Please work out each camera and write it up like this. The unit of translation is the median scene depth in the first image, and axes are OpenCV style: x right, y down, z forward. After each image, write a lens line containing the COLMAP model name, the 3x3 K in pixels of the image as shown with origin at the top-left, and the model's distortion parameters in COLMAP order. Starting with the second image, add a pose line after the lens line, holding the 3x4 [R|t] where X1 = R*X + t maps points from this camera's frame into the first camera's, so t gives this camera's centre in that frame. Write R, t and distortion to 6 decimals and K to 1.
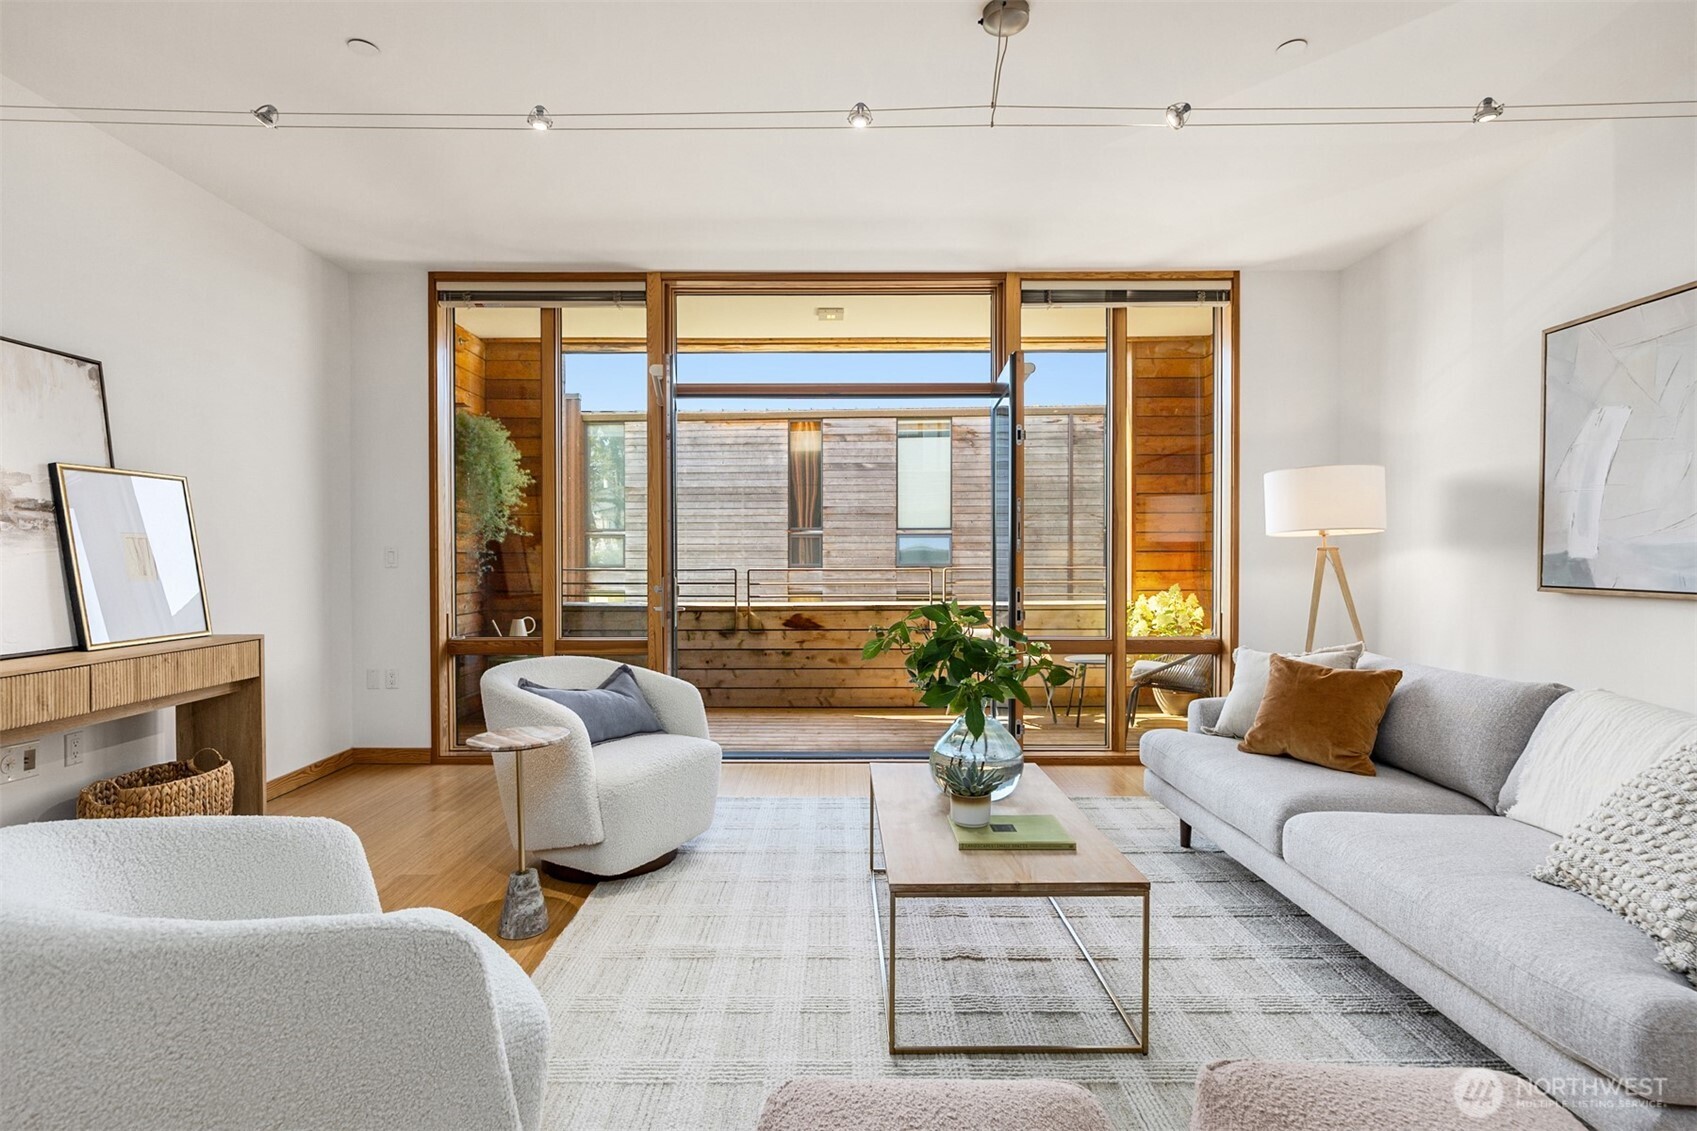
lens RADIAL K [[823.8, 0, 847.9], [0, 823.8, 565.2], [0, 0, 1]] dist [-0.001296, -0.000172]
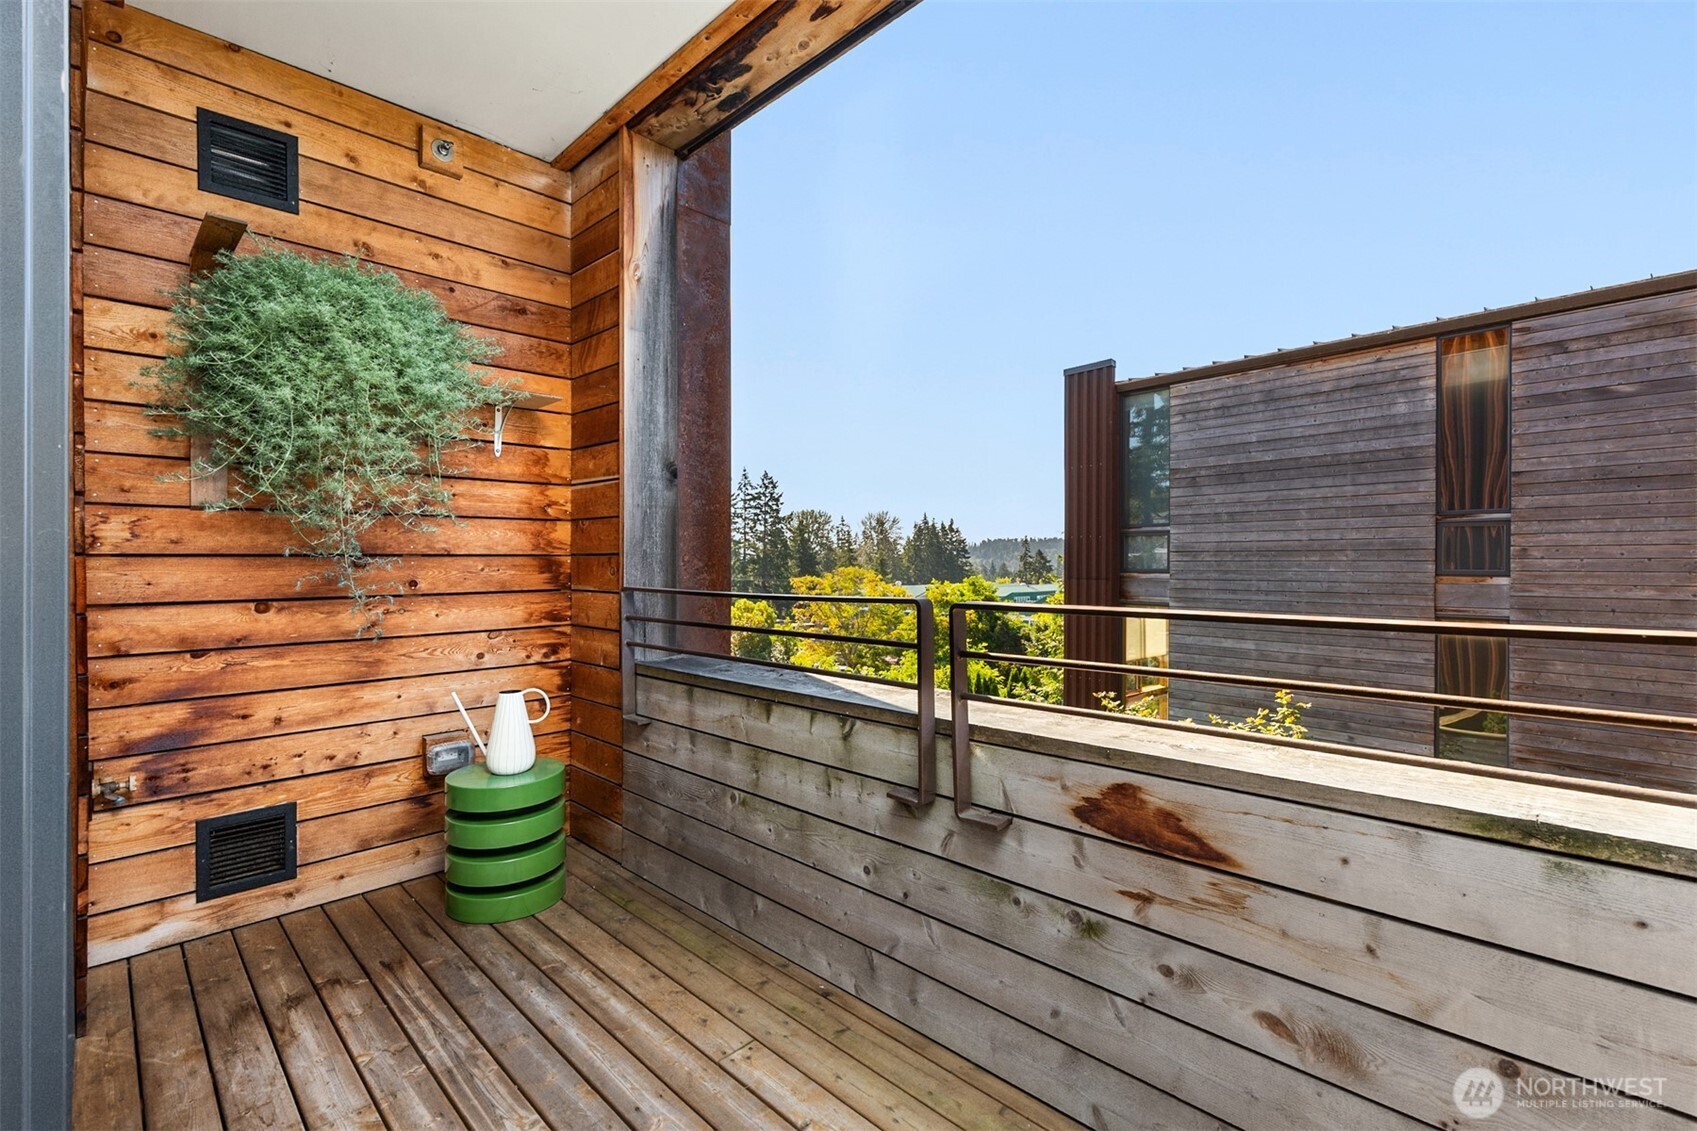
lens RADIAL K [[754.4, 0, 852.1], [0, 754.4, 562.2], [0, 0, 1]] dist [0.010621, -0.000301]
pose [[0.711584, -0.000806, -0.702601, 0.015955], [-0.003740, 0.999981, -0.004935, -0.002859], [0.702591, 0.006140, 0.711567, 0.290142]]
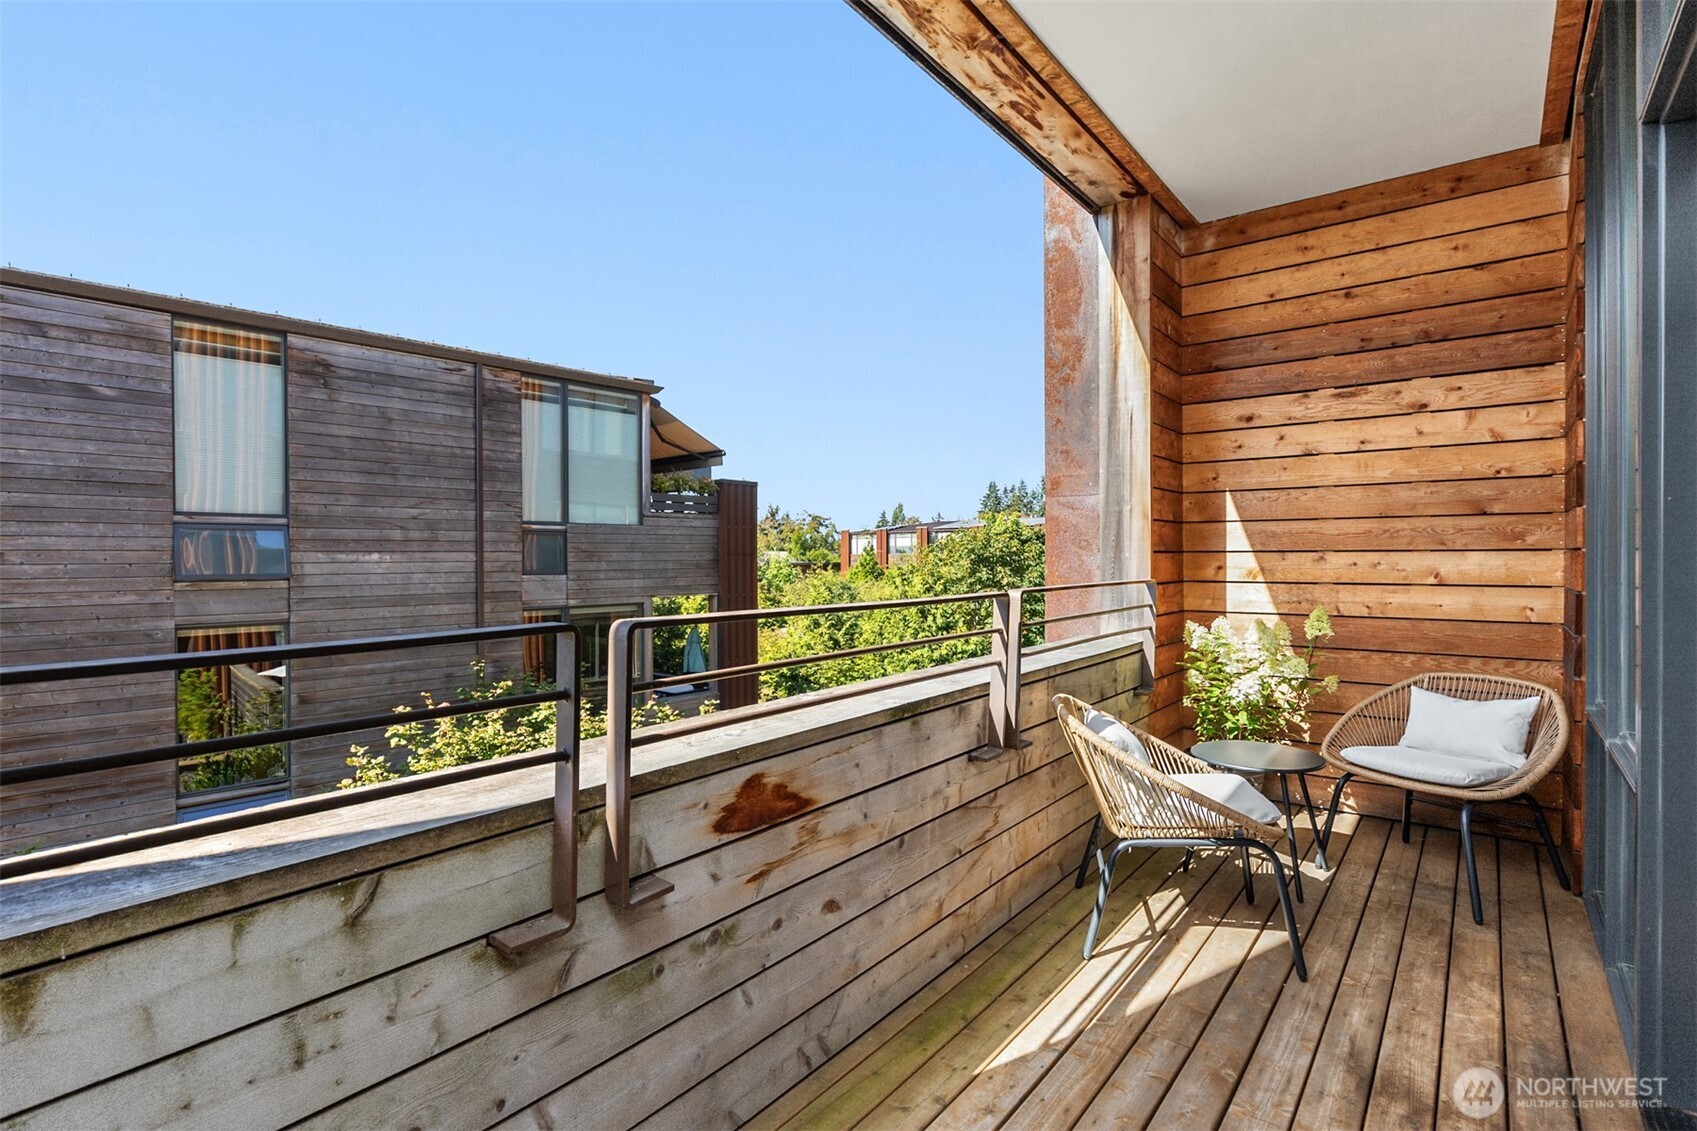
lens RADIAL K [[823.8, 0, 837.7], [0, 823.8, 556.7], [0, 0, 1]] dist [-0.001296, -0.000172]
pose [[0.623452, -0.000100, 0.781861, -0.095496], [0.012137, 0.999881, -0.009551, -0.003665], [-0.781767, 0.015444, 0.623379, 0.302936]]
